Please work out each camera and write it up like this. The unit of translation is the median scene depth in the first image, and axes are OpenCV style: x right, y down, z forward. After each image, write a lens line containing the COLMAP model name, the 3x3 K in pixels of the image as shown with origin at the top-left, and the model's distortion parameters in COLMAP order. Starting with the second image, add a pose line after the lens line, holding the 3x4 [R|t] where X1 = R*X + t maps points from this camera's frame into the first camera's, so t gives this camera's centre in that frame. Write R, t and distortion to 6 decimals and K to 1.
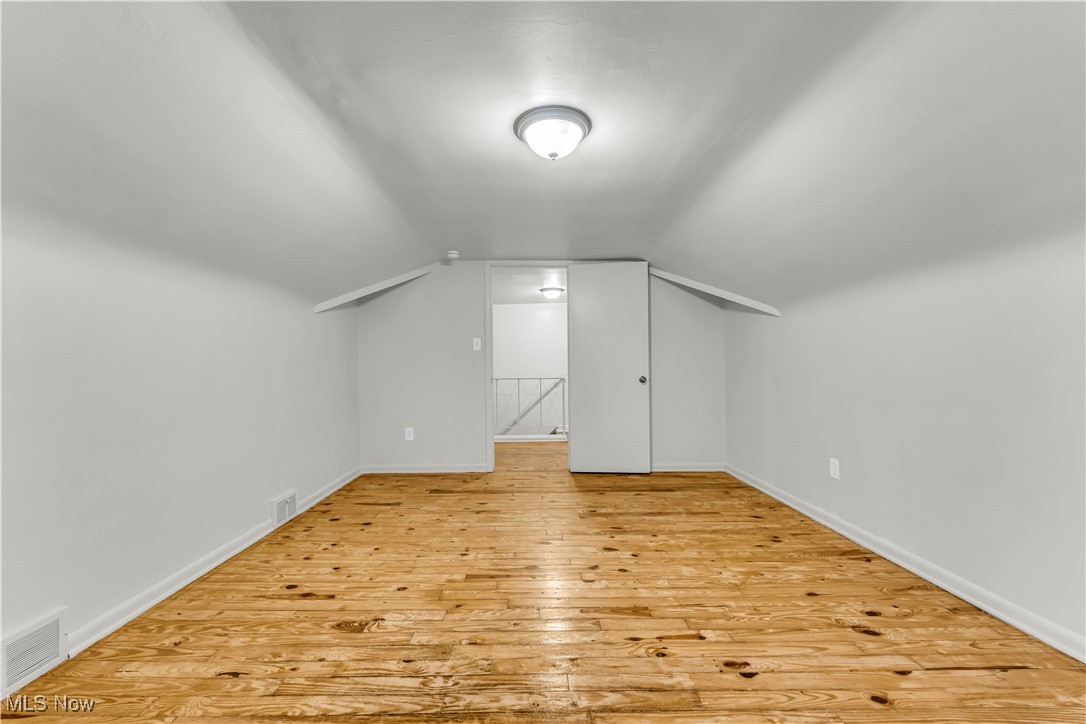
lens RADIAL K [[438.3, 0, 541.5], [0, 438.3, 365.3], [0, 0, 1]] dist [0.000650, 0.000073]
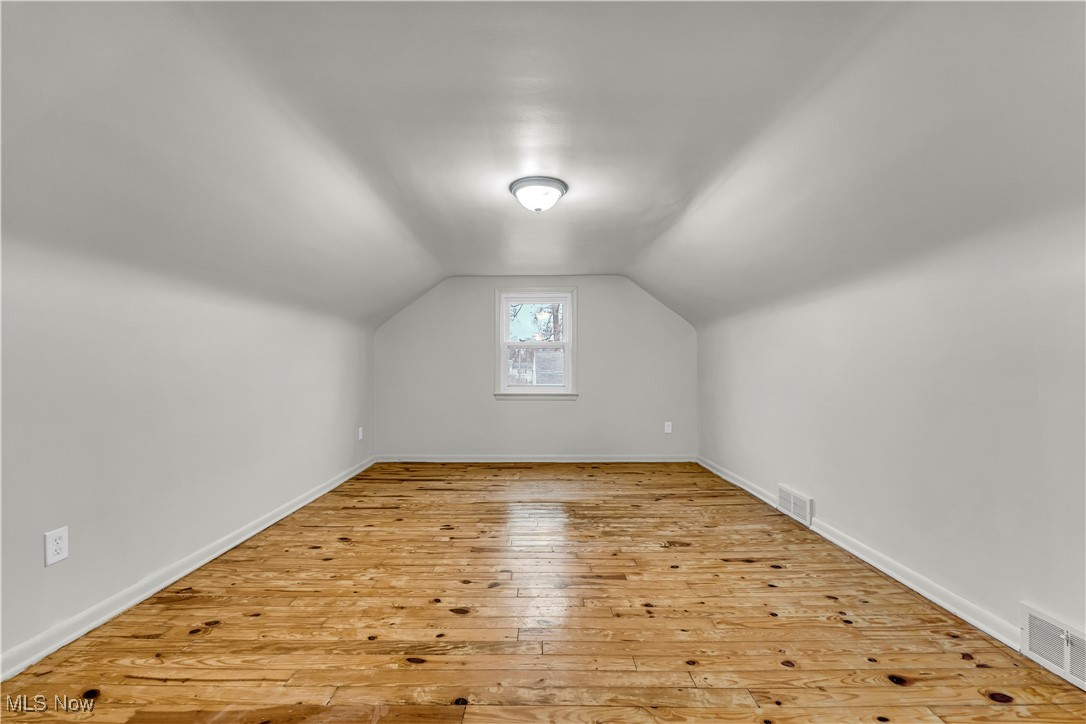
lens RADIAL K [[438.3, 0, 544.4], [0, 438.3, 365.1], [0, 0, 1]] dist [0.000650, 0.000073]
pose [[-0.999879, 0.008555, 0.013000, -0.003274], [0.008340, 0.999829, -0.016502, 0.008601], [-0.013139, -0.016391, -0.999779, 2.026052]]
